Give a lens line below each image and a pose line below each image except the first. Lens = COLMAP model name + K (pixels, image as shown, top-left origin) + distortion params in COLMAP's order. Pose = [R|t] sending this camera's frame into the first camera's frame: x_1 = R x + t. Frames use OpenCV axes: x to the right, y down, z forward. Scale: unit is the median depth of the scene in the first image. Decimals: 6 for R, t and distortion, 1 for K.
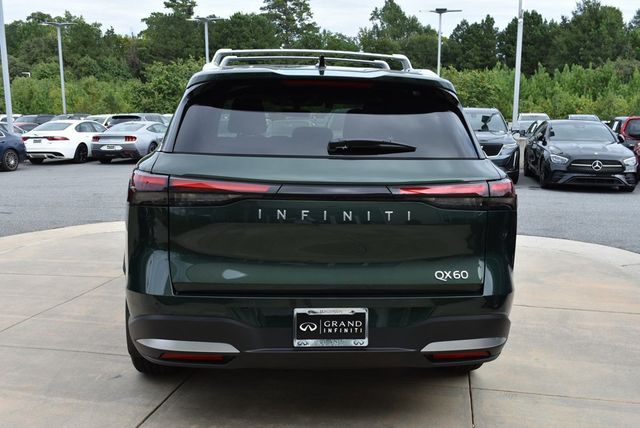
lens RADIAL K [[657.9, 0, 320.0], [0, 657.9, 214.0], [0, 0, 1]] dist [0.005922, -0.116782]
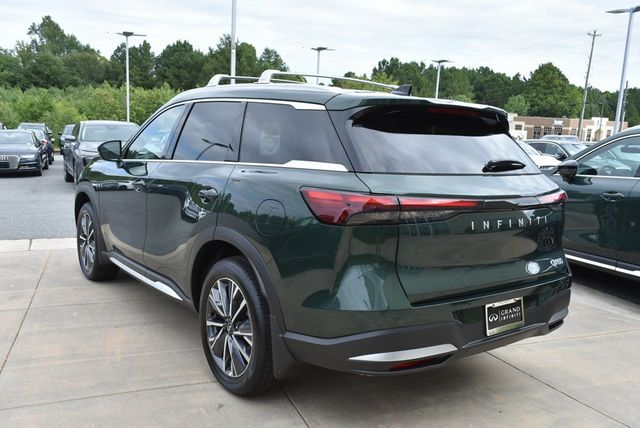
lens RADIAL K [[563.8, 0, 320.0], [0, 563.8, 214.0], [0, 0, 1]] dist [-0.008545, -0.006207]
pose [[0.850111, -0.059265, 0.523258, -0.765262], [0.057988, 0.998139, 0.018841, -0.050343], [-0.523401, 0.014326, 0.851966, 0.279348]]
